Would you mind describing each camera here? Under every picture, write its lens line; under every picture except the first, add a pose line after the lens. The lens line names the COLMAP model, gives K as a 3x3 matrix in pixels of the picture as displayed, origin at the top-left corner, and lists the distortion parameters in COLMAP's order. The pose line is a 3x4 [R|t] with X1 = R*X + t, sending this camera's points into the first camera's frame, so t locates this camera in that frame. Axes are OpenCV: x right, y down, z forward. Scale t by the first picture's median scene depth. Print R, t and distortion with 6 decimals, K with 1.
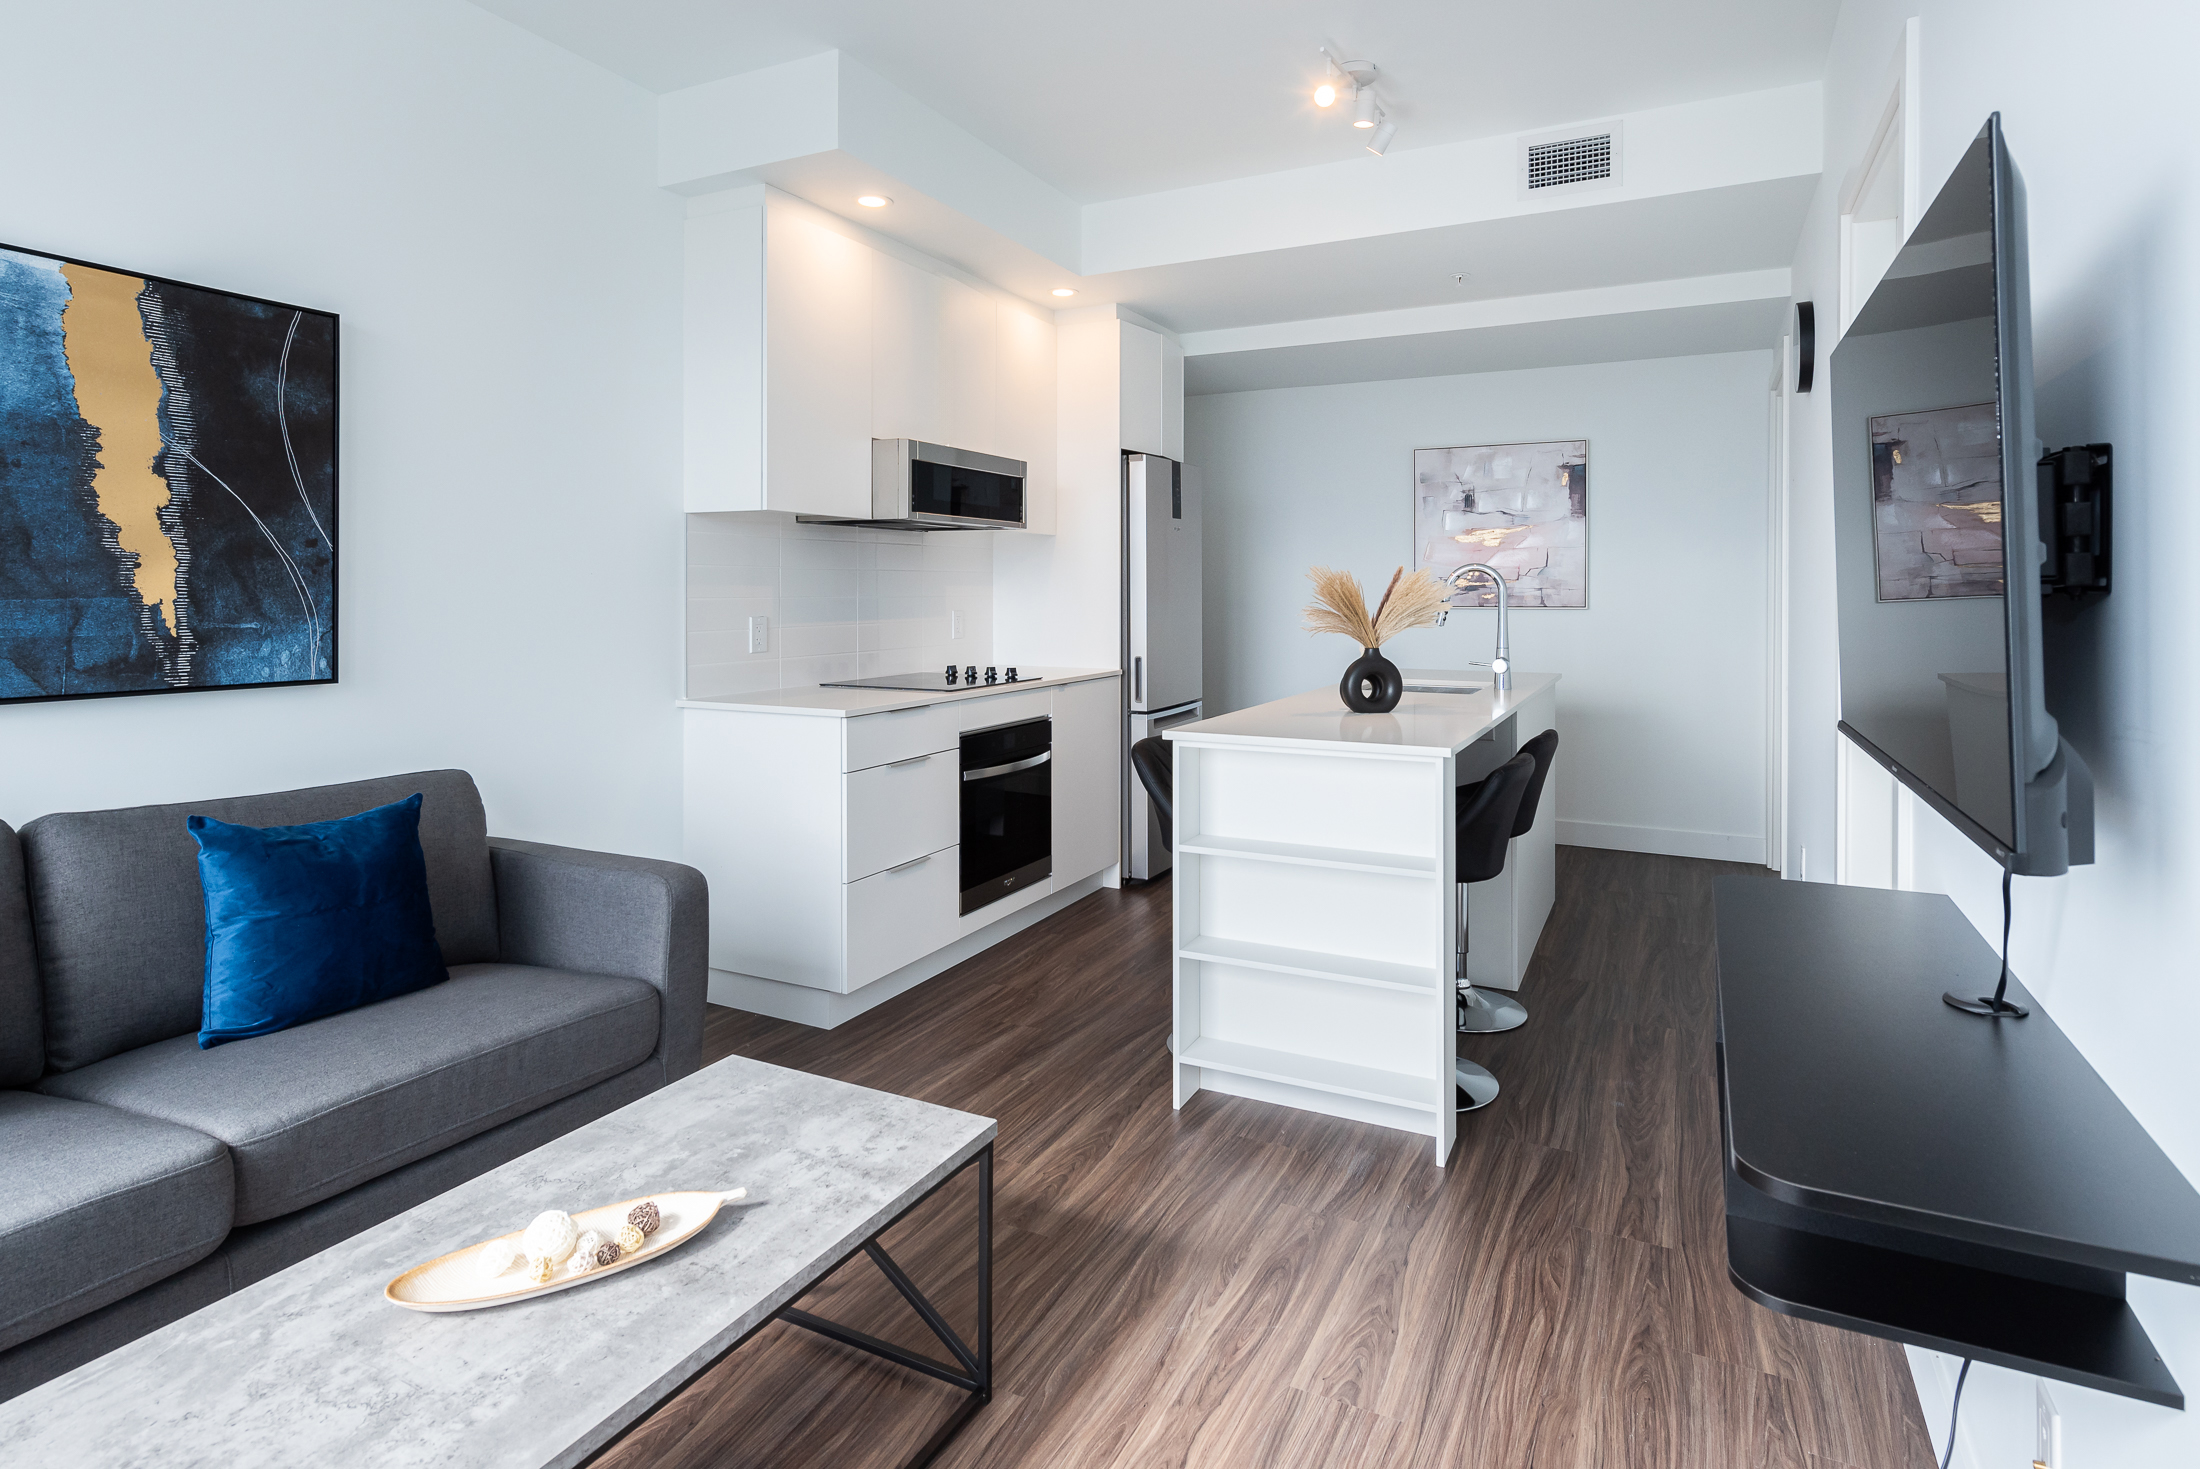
lens RADIAL K [[1113.0, 0, 1135.3], [0, 1113.0, 579.8], [0, 0, 1]] dist [0.003387, 0.000103]
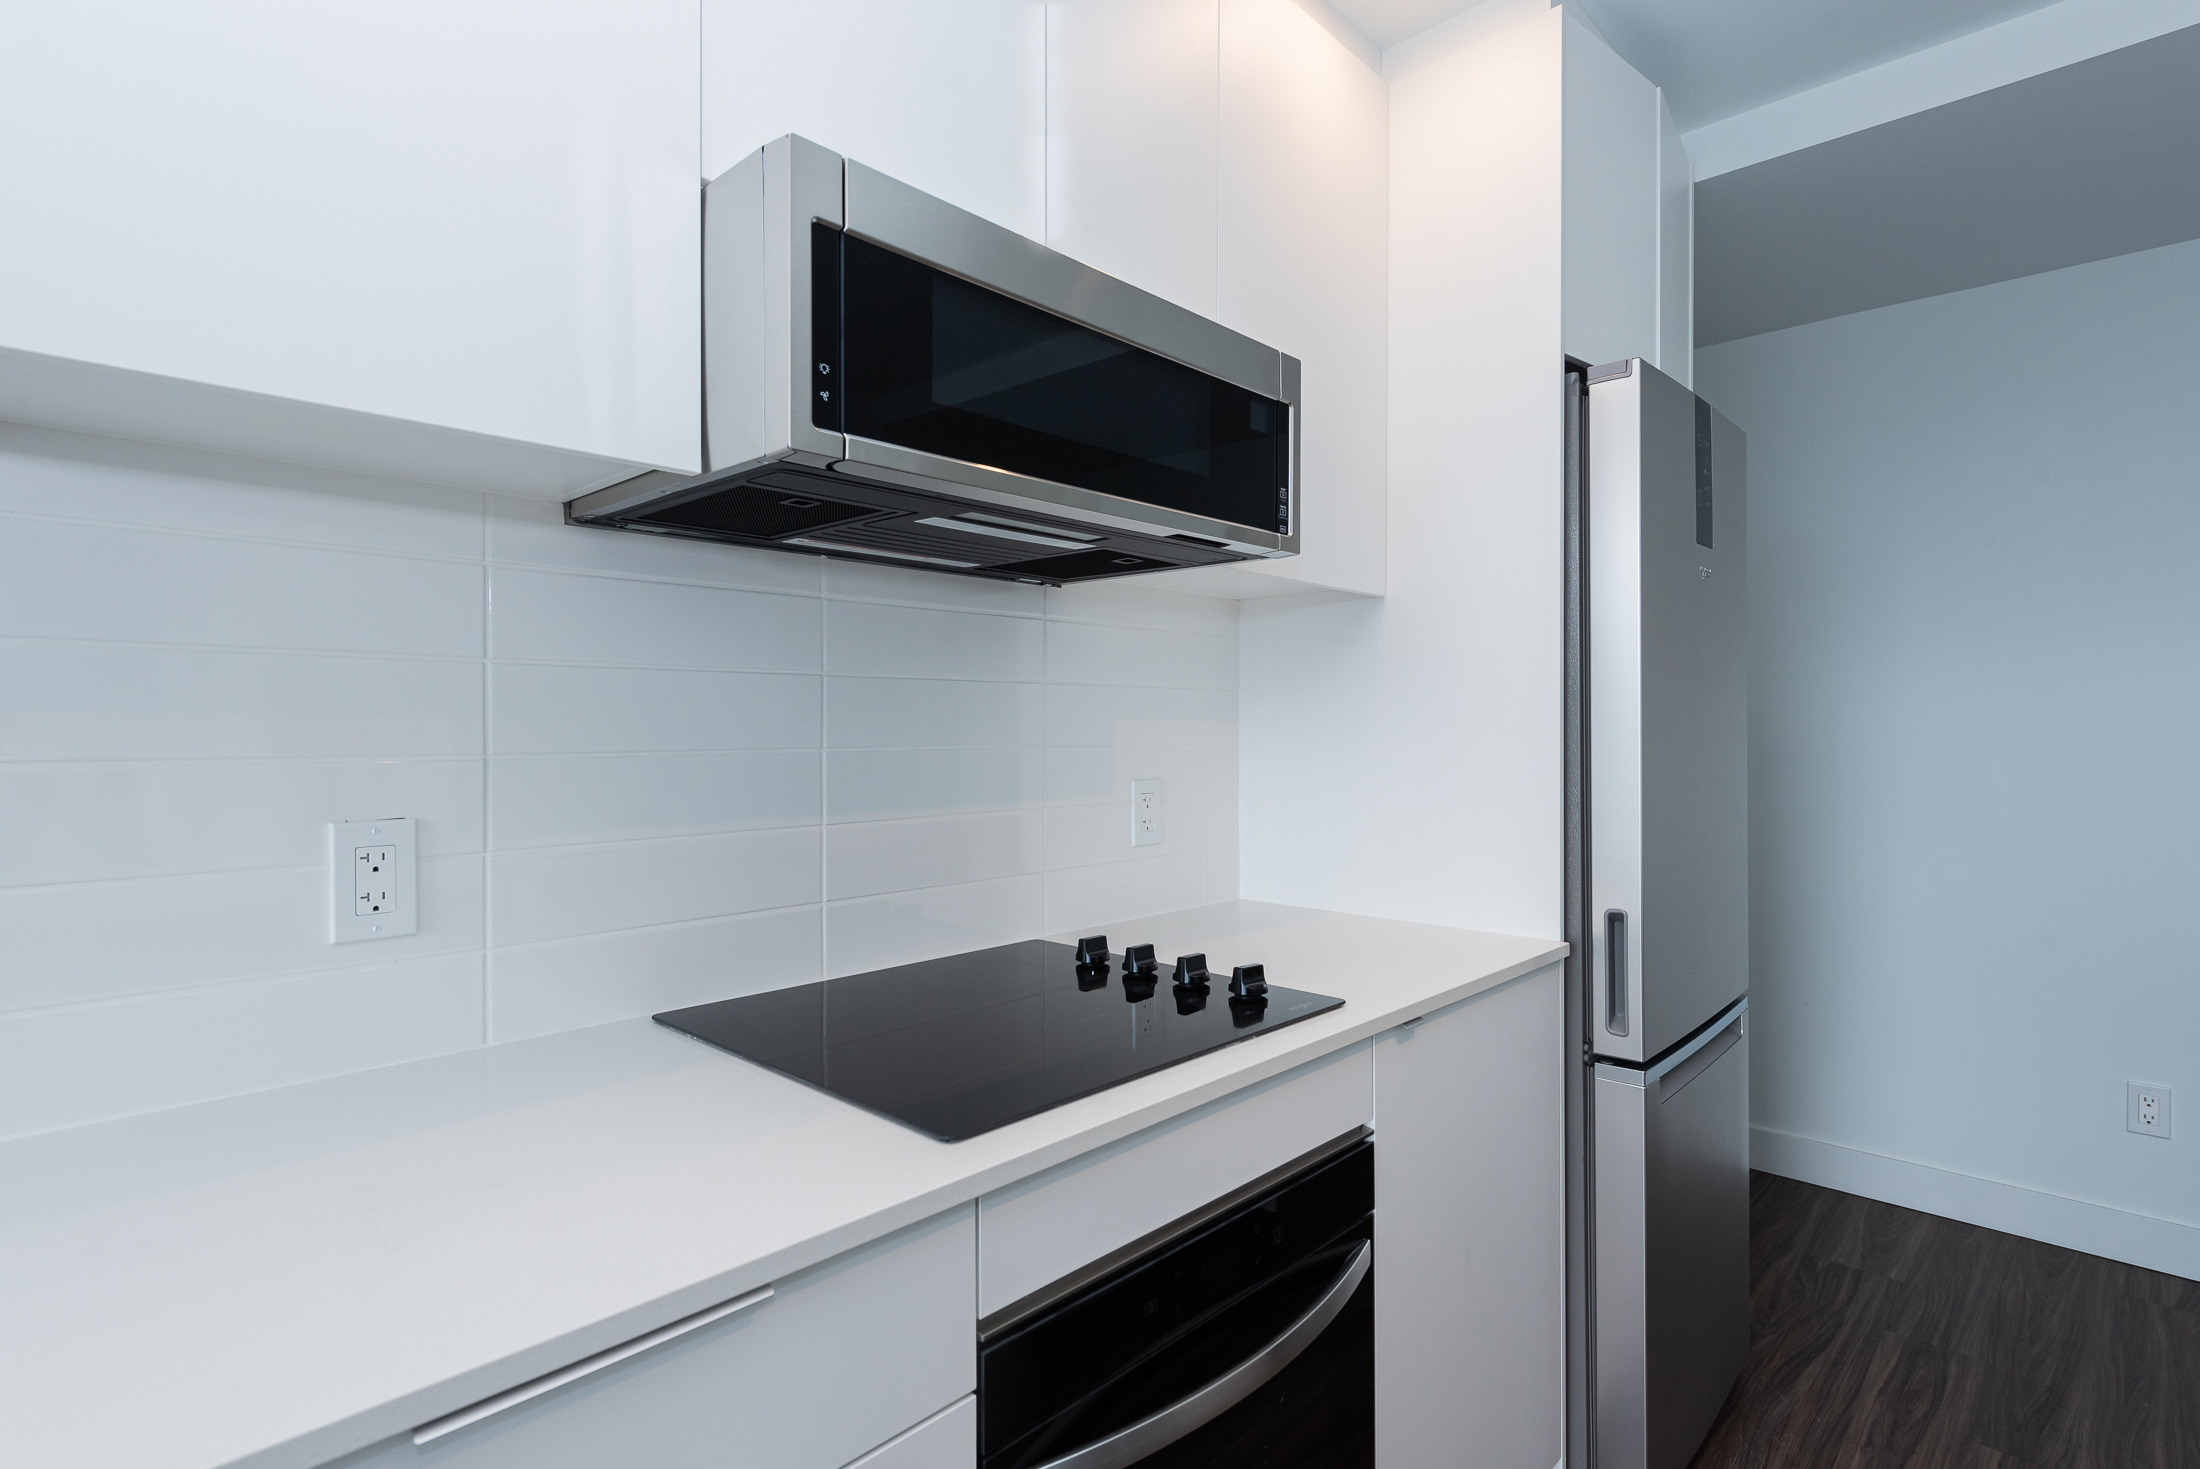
lens RADIAL K [[1130.7, 0, 1102.3], [0, 1130.7, 733.7], [0, 0, 1]] dist [-0.006550, -0.000808]
pose [[0.950252, 0.000305, -0.311483, -0.086205], [0.004331, 0.999890, 0.014193, 0.009353], [0.311453, -0.014836, 0.950146, 1.192077]]
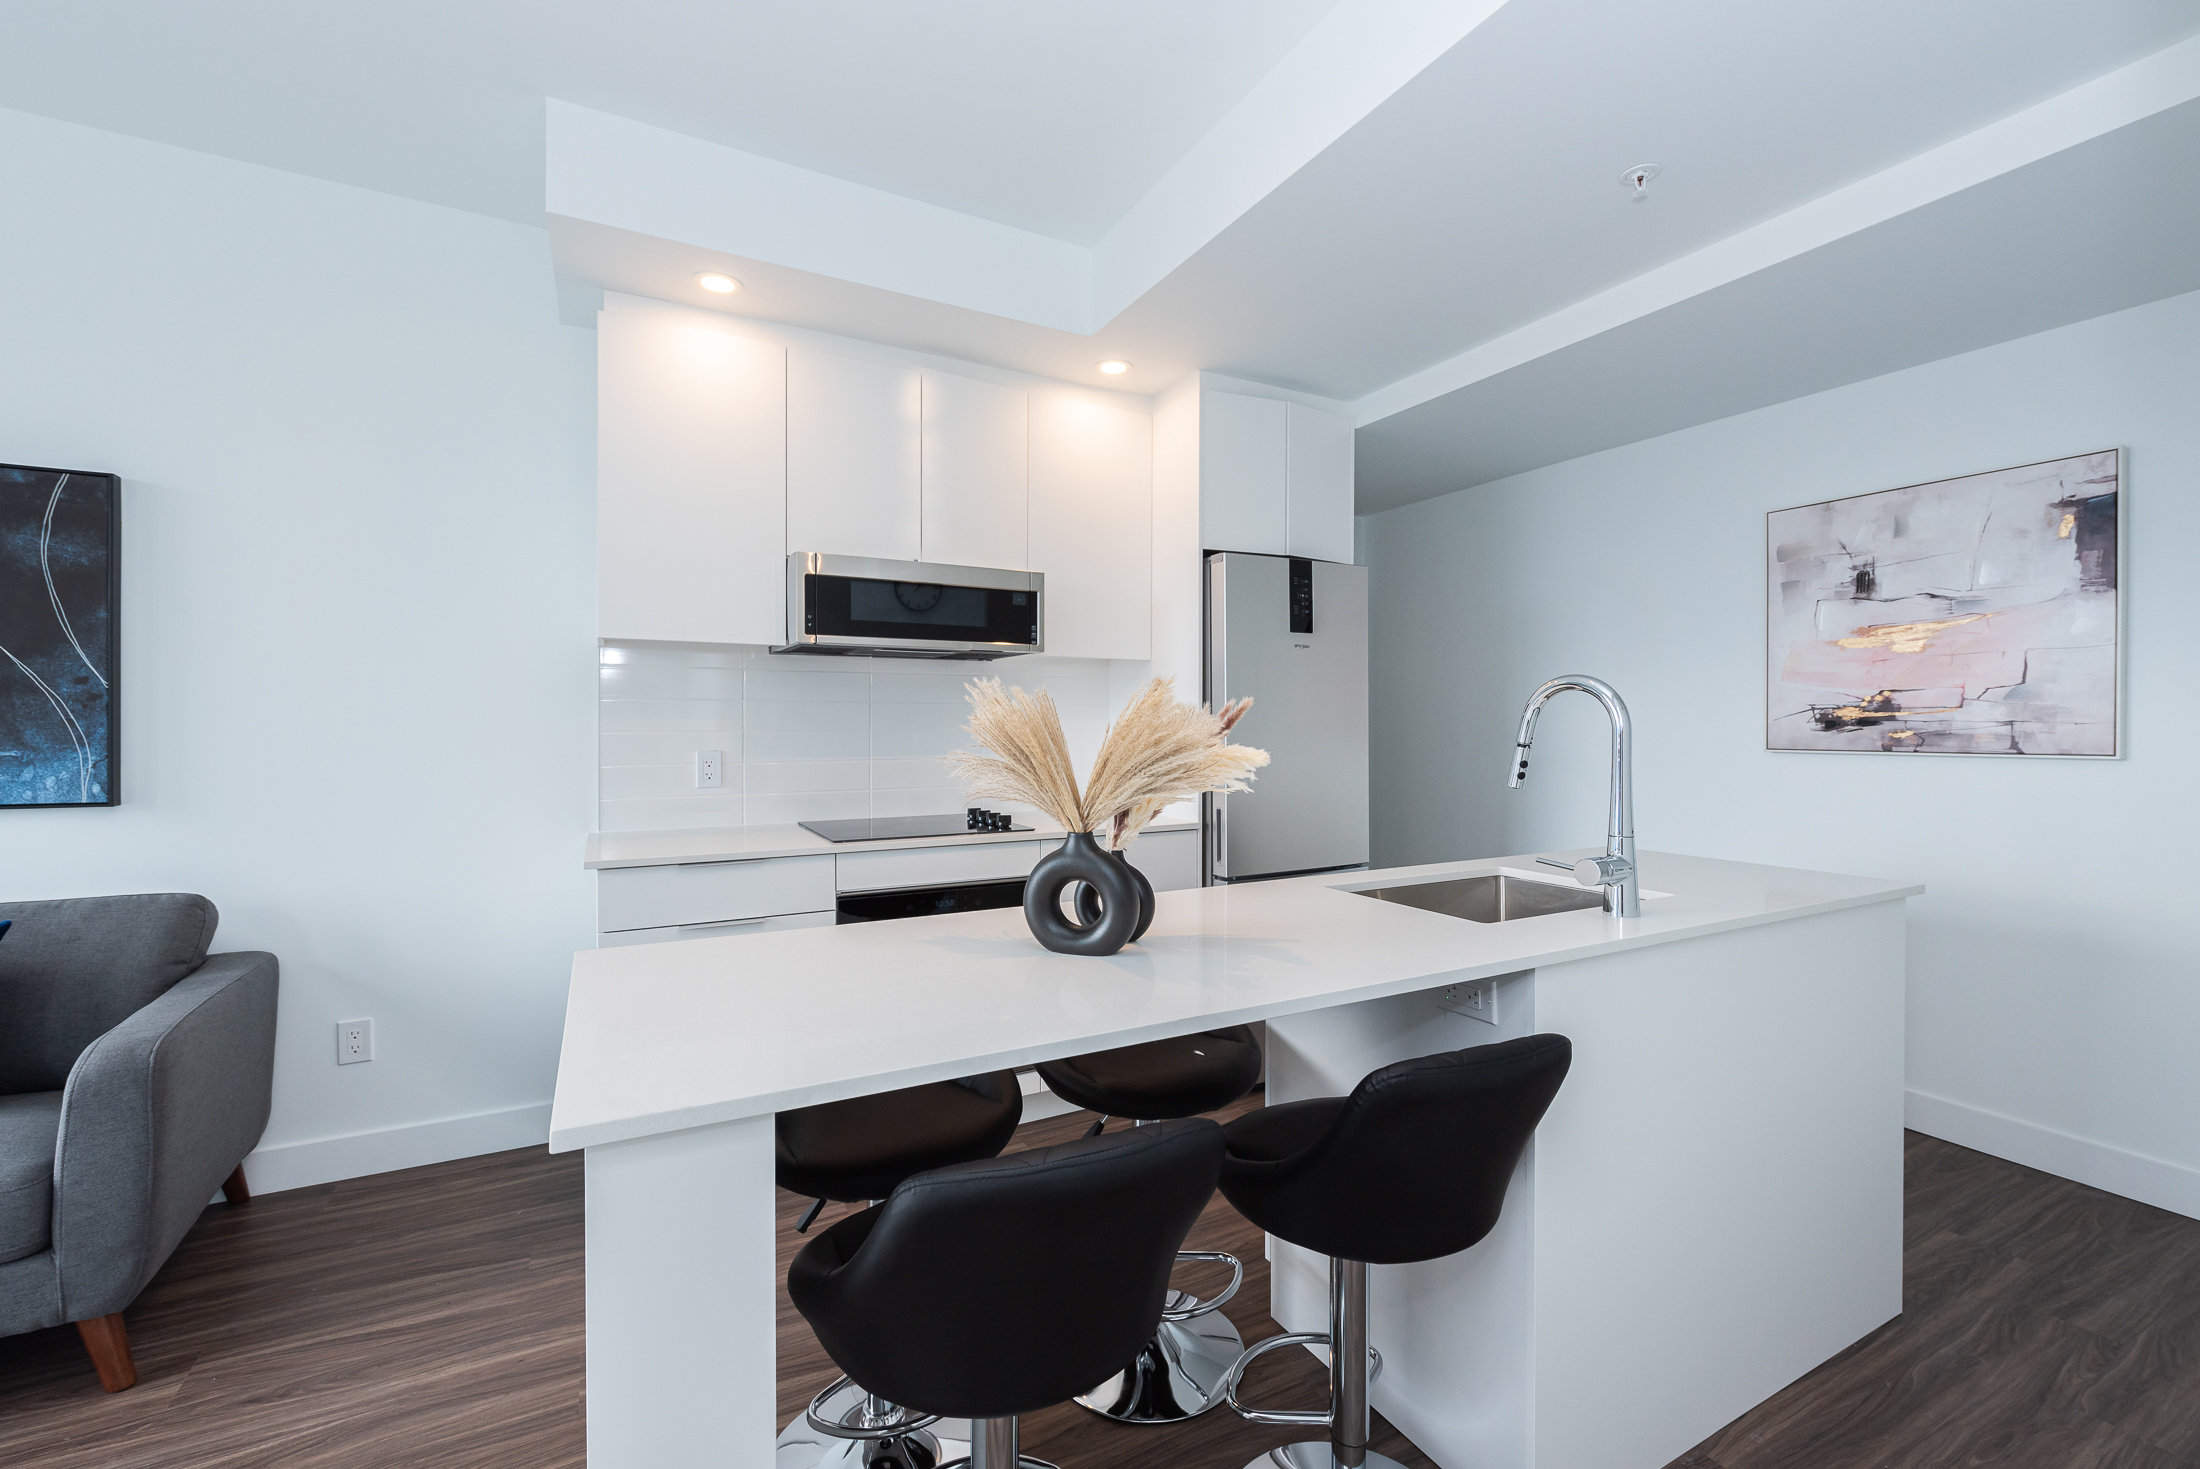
lens RADIAL K [[916.8, 0, 1101.5], [0, 916.8, 734.1], [0, 0, 1]] dist [0.002114, 0.000217]
pose [[0.816589, 0.005205, -0.577196, 0.630234], [0.004944, 0.999860, 0.016012, 0.011044], [0.577198, -0.015929, 0.816449, 0.837006]]
